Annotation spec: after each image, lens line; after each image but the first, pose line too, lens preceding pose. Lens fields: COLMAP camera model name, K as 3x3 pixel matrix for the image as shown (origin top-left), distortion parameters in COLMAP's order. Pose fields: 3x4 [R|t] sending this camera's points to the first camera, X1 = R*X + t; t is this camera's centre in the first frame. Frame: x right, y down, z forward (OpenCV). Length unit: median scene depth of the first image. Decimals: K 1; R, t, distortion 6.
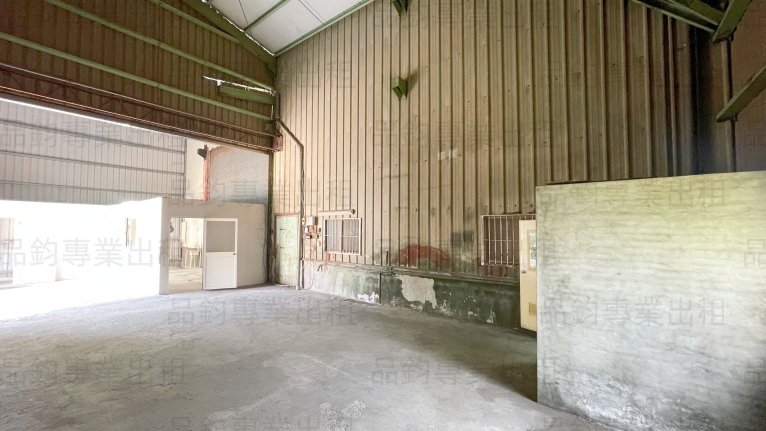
lens RADIAL K [[307.0, 0, 379.7], [0, 307.0, 216.4], [0, 0, 1]] dist [0.001400, -0.000066]
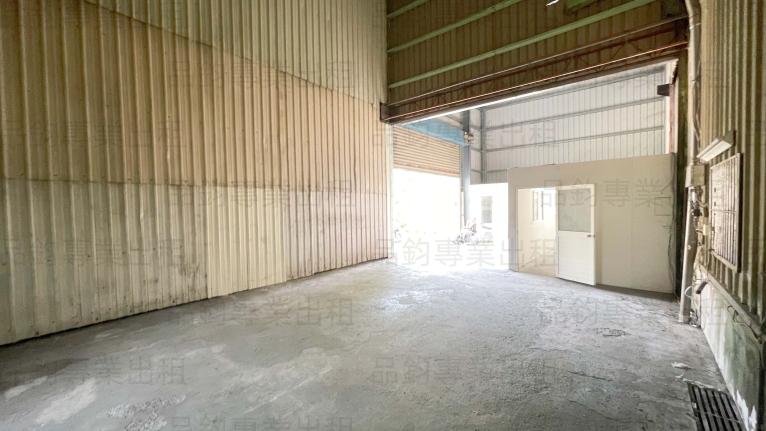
lens RADIAL K [[307.0, 0, 379.7], [0, 307.0, 216.4], [0, 0, 1]] dist [0.001400, -0.000066]
pose [[-0.050297, 0.023239, -0.998464, 0.313805], [0.059919, 0.997999, 0.020210, 0.049483], [0.996935, -0.058810, -0.051589, 0.774027]]
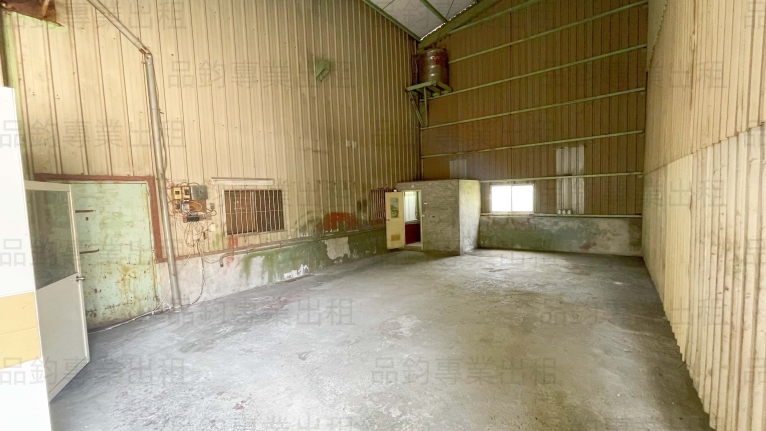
lens RADIAL K [[307.0, 0, 379.7], [0, 307.0, 216.4], [0, 0, 1]] dist [0.001400, -0.000066]
pose [[0.001610, -0.070976, 0.997477, -1.141985], [-0.007579, 0.997448, 0.070986, 0.021375], [-0.999970, -0.007674, 0.001068, 0.854058]]
